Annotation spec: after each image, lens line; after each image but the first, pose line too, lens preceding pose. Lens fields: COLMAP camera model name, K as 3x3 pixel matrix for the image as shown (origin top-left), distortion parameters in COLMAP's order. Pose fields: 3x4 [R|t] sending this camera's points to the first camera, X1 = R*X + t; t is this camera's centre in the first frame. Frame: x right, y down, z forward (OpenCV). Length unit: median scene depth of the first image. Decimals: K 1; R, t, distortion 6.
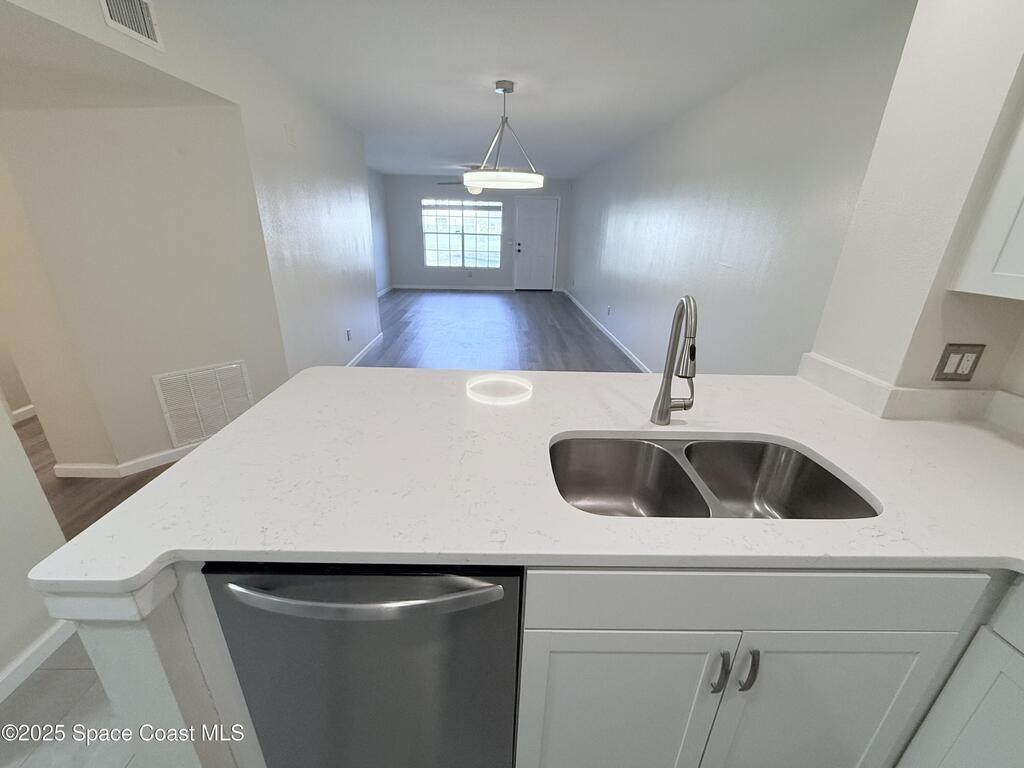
lens RADIAL K [[409.6, 0, 508.5], [0, 409.6, 385.0], [0, 0, 1]] dist [-0.001927, 0.000431]
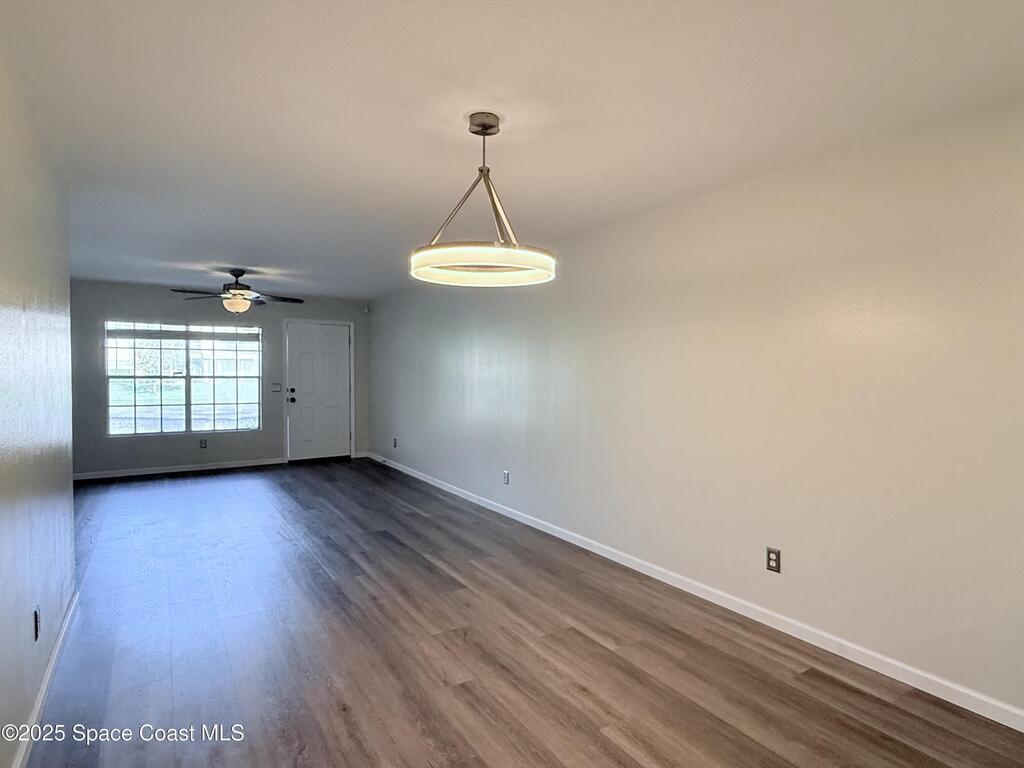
lens RADIAL K [[574.0, 0, 509.3], [0, 574.0, 385.5], [0, 0, 1]] dist [0.007741, 0.000624]
pose [[0.871014, -0.033223, 0.490134, -0.115562], [0.194942, 0.939170, -0.282769, -0.038052], [-0.450925, 0.341843, 0.824506, 0.125457]]
